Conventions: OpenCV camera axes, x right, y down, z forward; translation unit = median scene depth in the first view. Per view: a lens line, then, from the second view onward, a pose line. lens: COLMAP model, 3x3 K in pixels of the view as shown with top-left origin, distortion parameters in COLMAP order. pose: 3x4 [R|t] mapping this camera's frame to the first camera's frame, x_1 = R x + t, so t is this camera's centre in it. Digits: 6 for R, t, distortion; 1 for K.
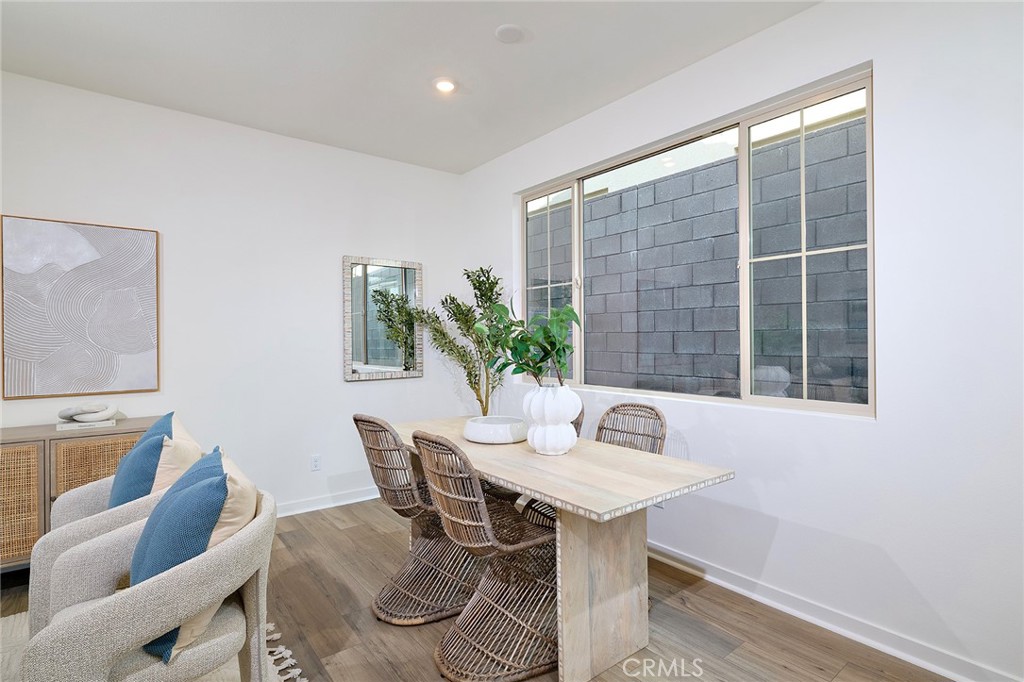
lens RADIAL K [[510.0, 0, 512.0], [0, 510.0, 341.0], [0, 0, 1]] dist [-0.000208, -0.000071]
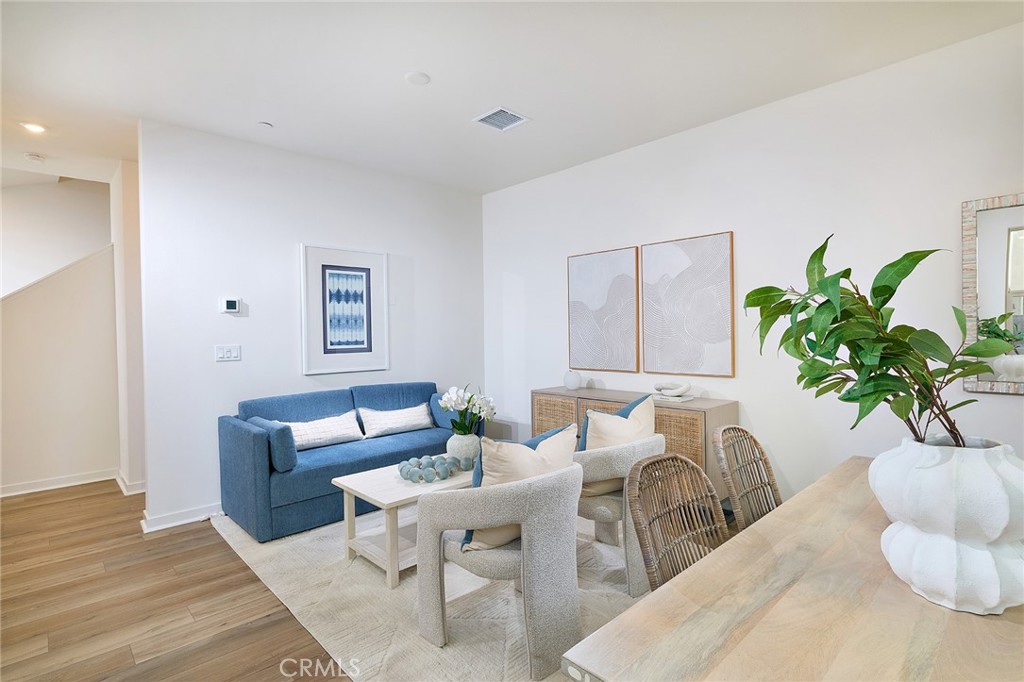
lens RADIAL K [[500.3, 0, 512.0], [0, 500.3, 341.0], [0, 0, 1]] dist [-0.000004, -0.000006]
pose [[0.099633, 0.023227, -0.994753, 0.368566], [0.007382, 0.999683, 0.024082, -0.011355], [0.994997, -0.009743, 0.099430, 0.463792]]
